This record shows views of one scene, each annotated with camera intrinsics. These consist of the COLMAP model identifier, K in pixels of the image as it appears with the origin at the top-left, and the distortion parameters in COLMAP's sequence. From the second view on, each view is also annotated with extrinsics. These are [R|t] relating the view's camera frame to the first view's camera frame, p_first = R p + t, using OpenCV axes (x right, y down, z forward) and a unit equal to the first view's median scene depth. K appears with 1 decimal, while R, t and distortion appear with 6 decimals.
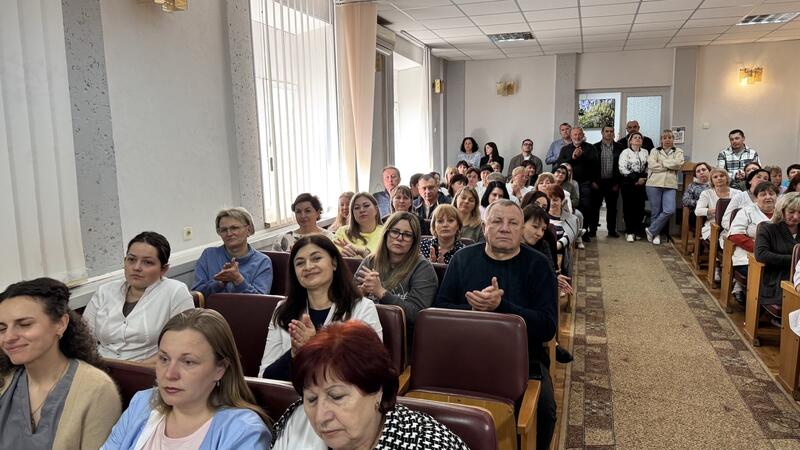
lens RADIAL K [[566.3, 0, 399.7], [0, 566.3, 224.7], [0, 0, 1]] dist [-0.009755, -0.000352]
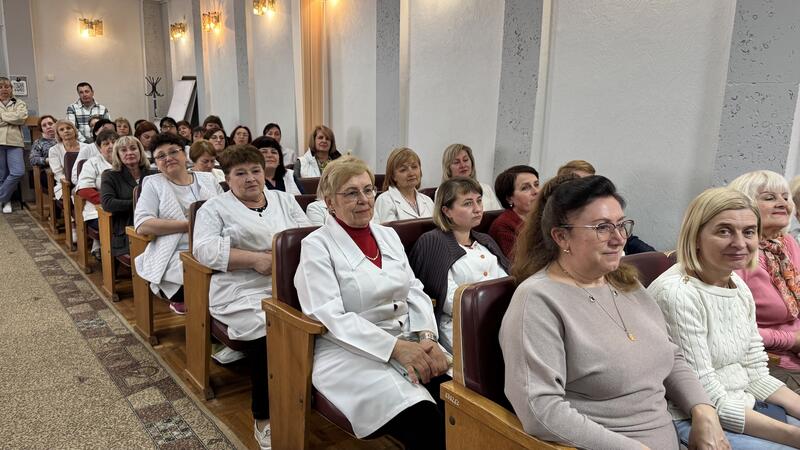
lens RADIAL K [[566.3, 0, 399.3], [0, 566.3, 225.9], [0, 0, 1]] dist [-0.009755, -0.000352]
pose [[0.536586, -0.126829, 0.834260, 0.083536], [0.082746, 0.991784, 0.097556, 0.026933], [-0.839779, 0.016685, 0.542672, 0.063677]]
